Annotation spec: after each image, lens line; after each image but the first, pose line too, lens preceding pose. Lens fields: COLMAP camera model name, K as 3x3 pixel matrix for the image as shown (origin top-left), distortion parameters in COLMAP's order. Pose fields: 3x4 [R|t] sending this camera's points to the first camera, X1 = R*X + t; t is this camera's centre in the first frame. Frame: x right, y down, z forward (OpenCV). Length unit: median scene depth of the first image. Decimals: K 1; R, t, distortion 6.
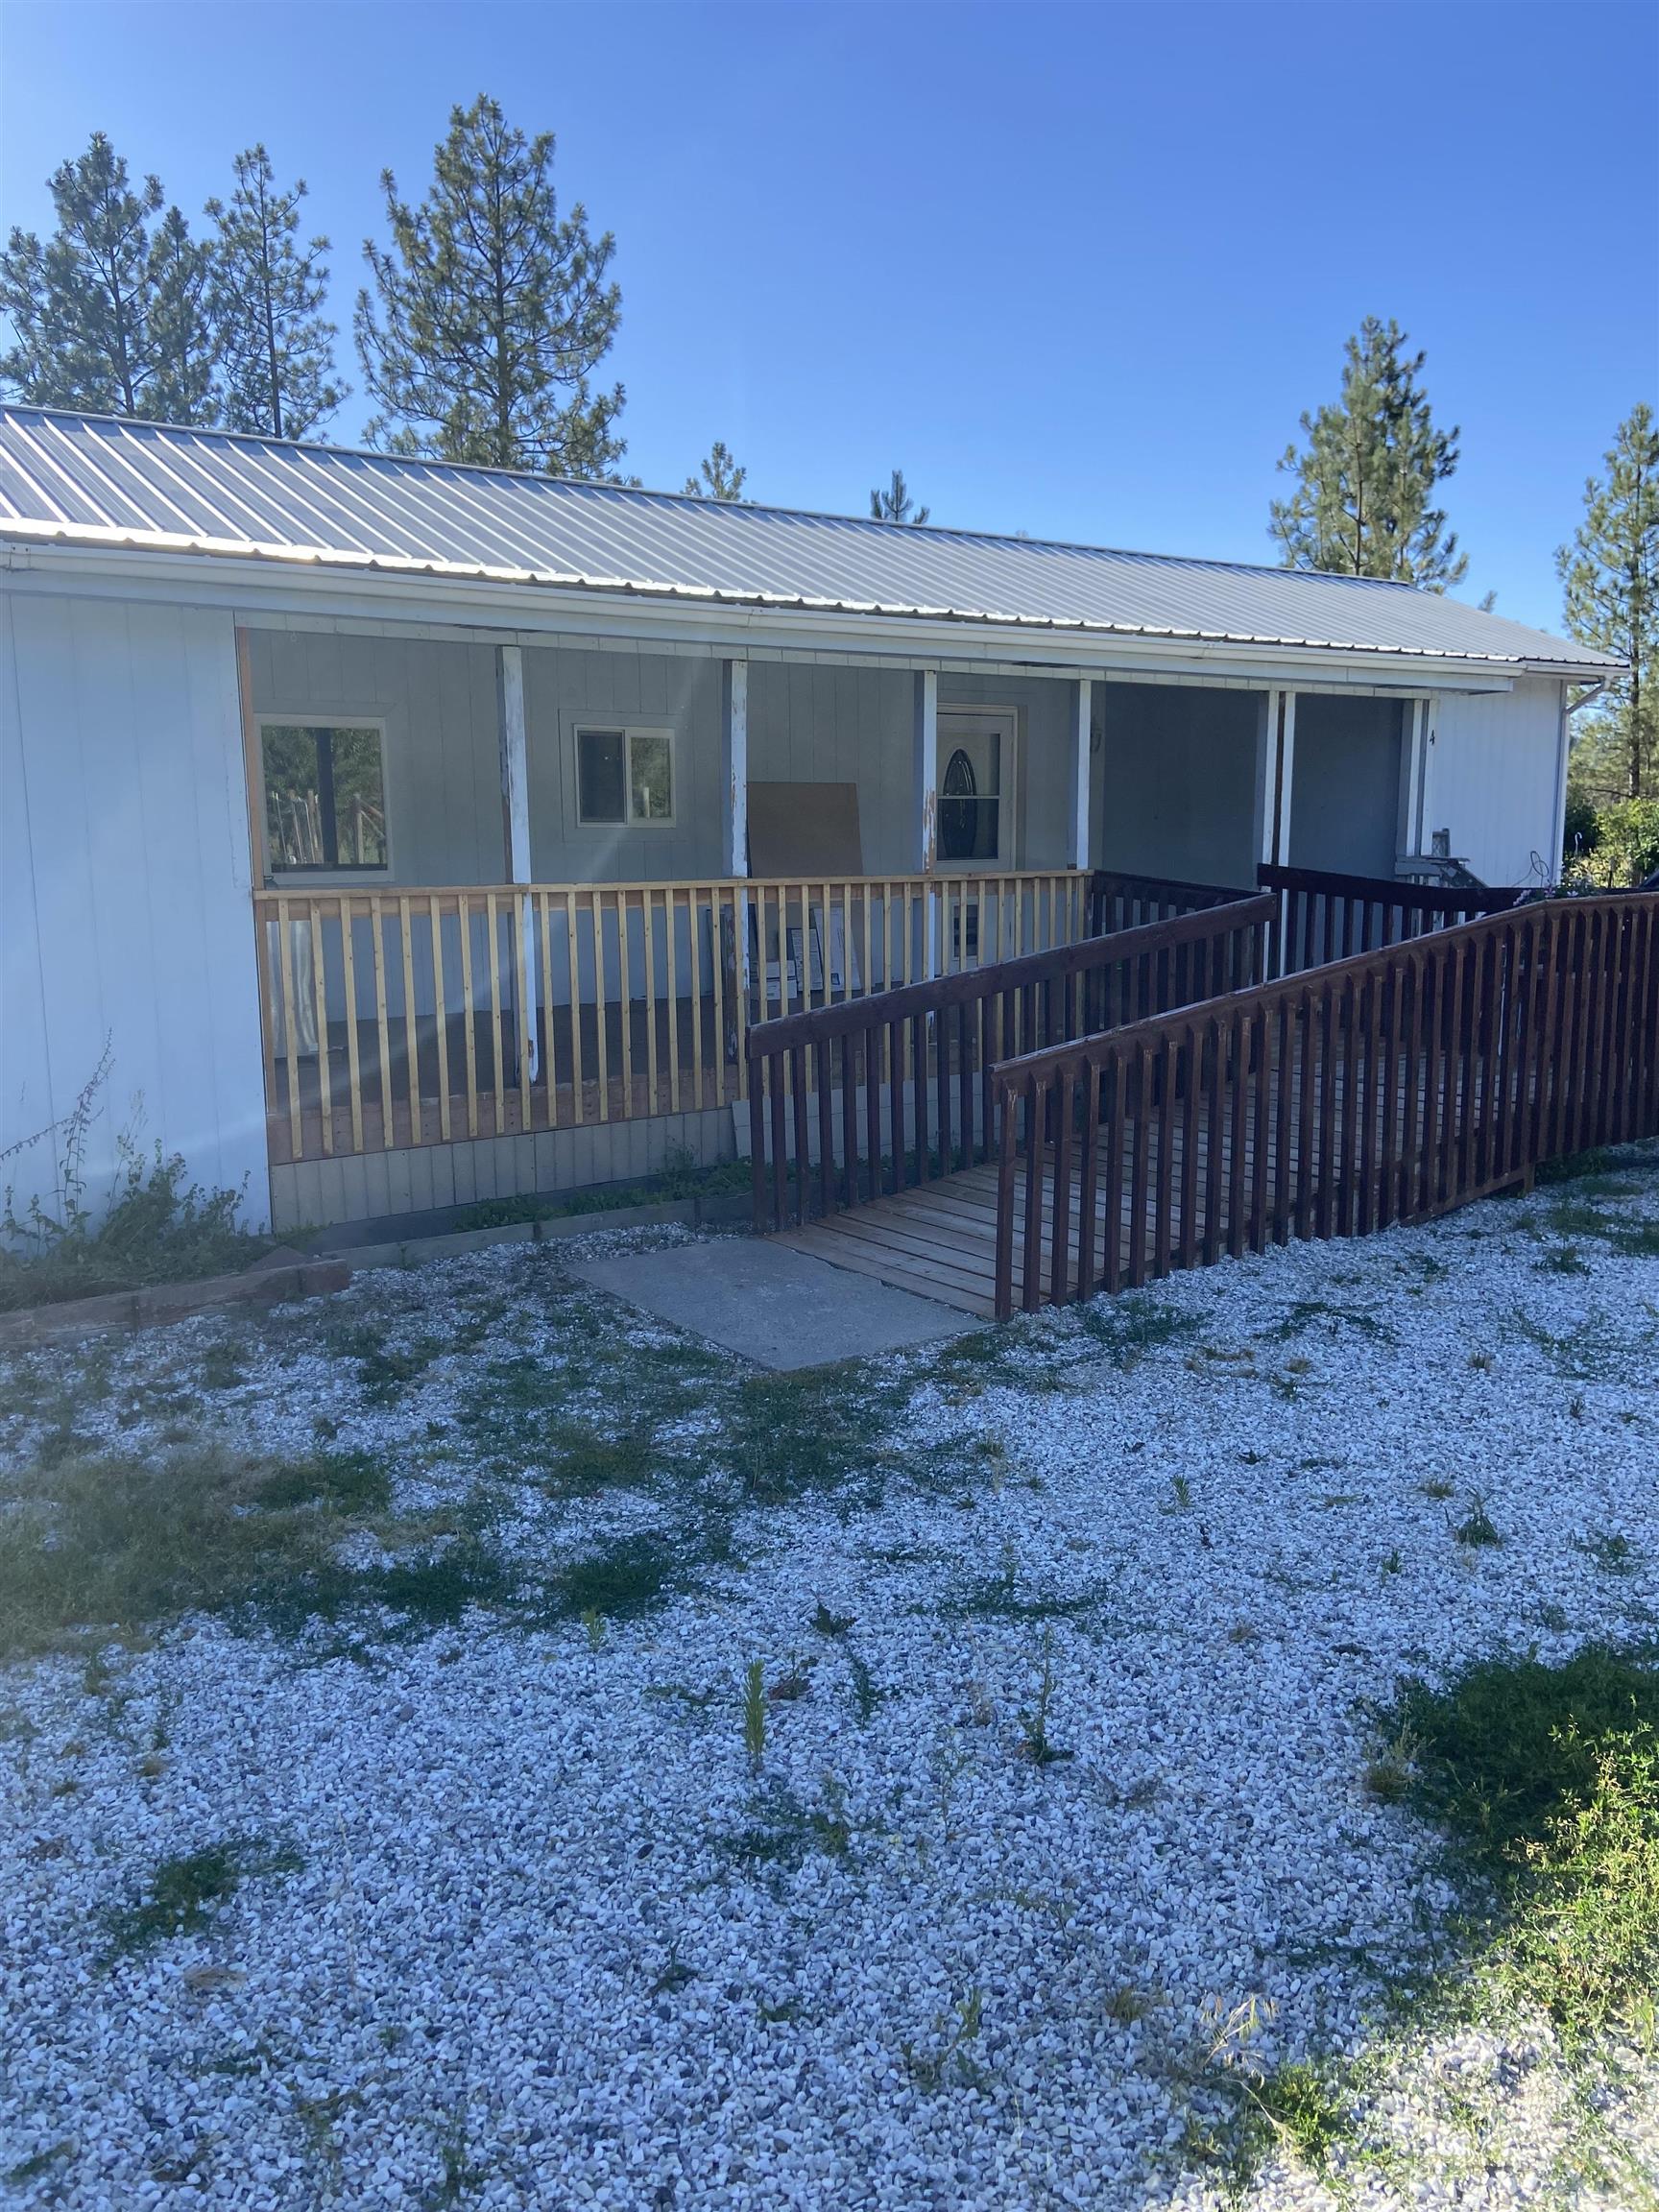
lens RADIAL K [[1694.2, 0, 829.5], [0, 1694.2, 1106.0], [0, 0, 1]] dist [0.074112, -0.130383]
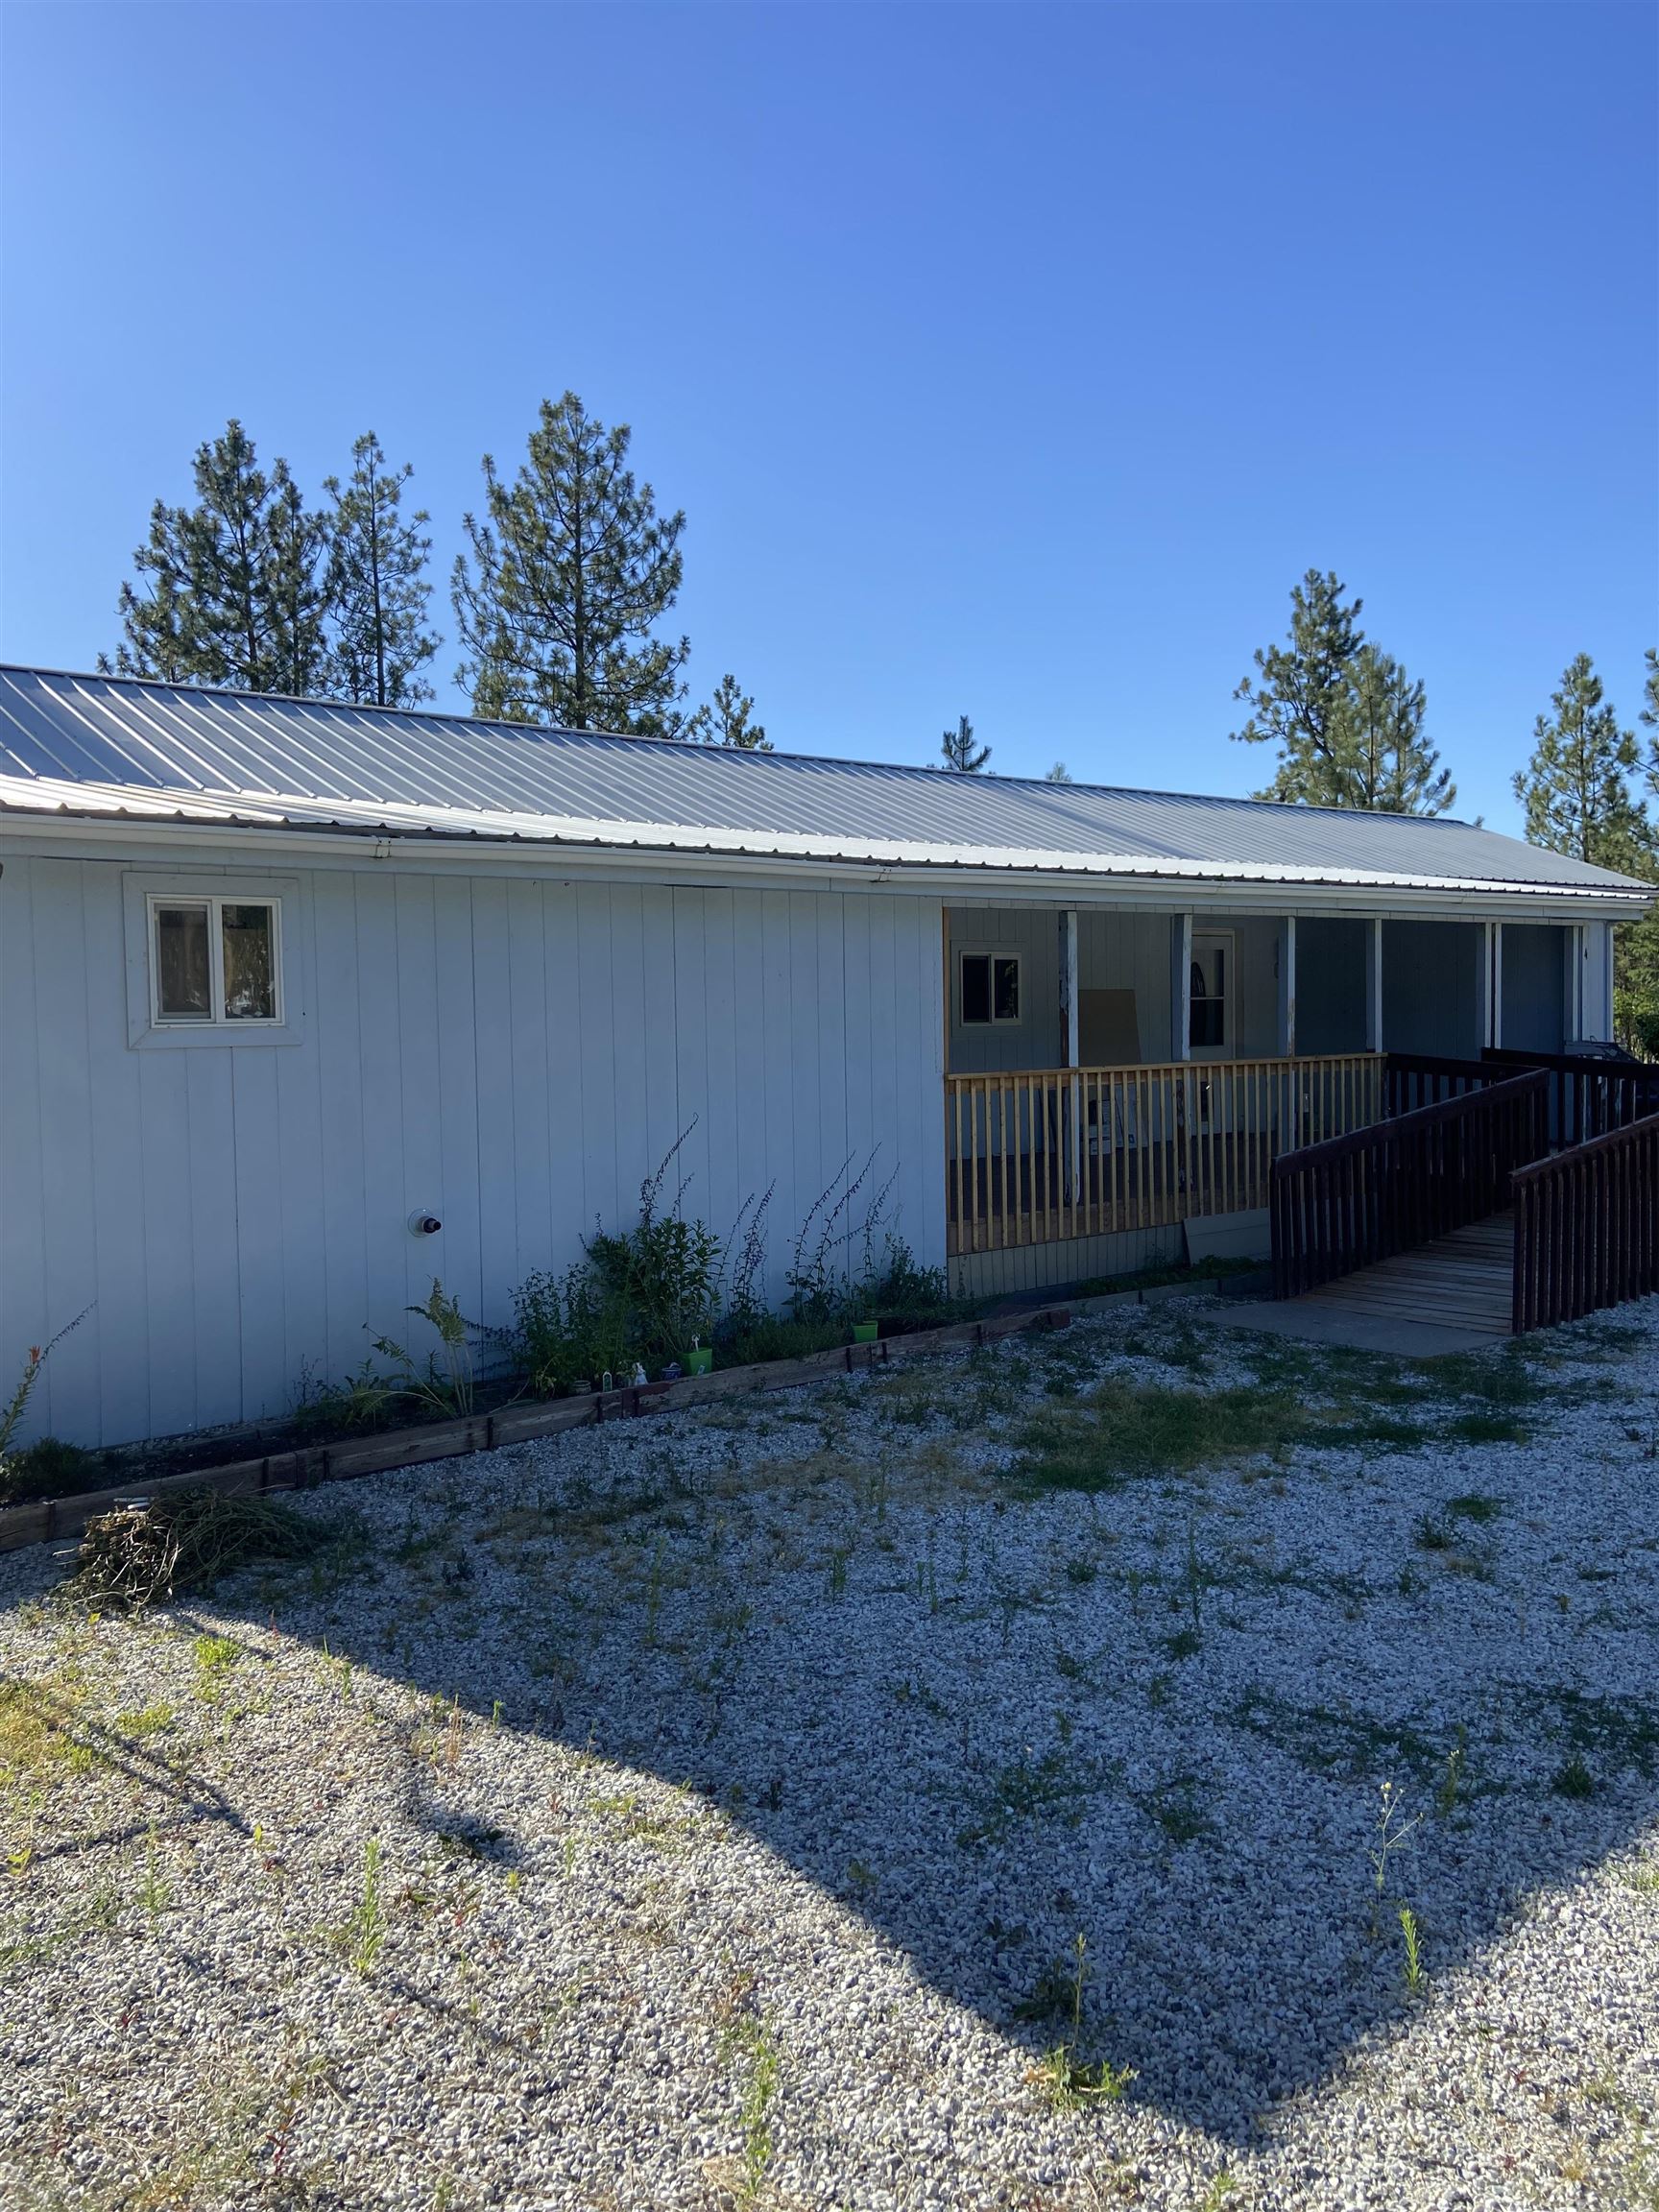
lens RADIAL K [[1665.2, 0, 829.5], [0, 1665.2, 1106.0], [0, 0, 1]] dist [0.081642, -0.139248]
pose [[0.998853, -0.013220, 0.046023, -0.085254], [0.018136, 0.993975, -0.108099, 0.010079], [-0.044317, 0.108810, 0.993074, -0.077266]]
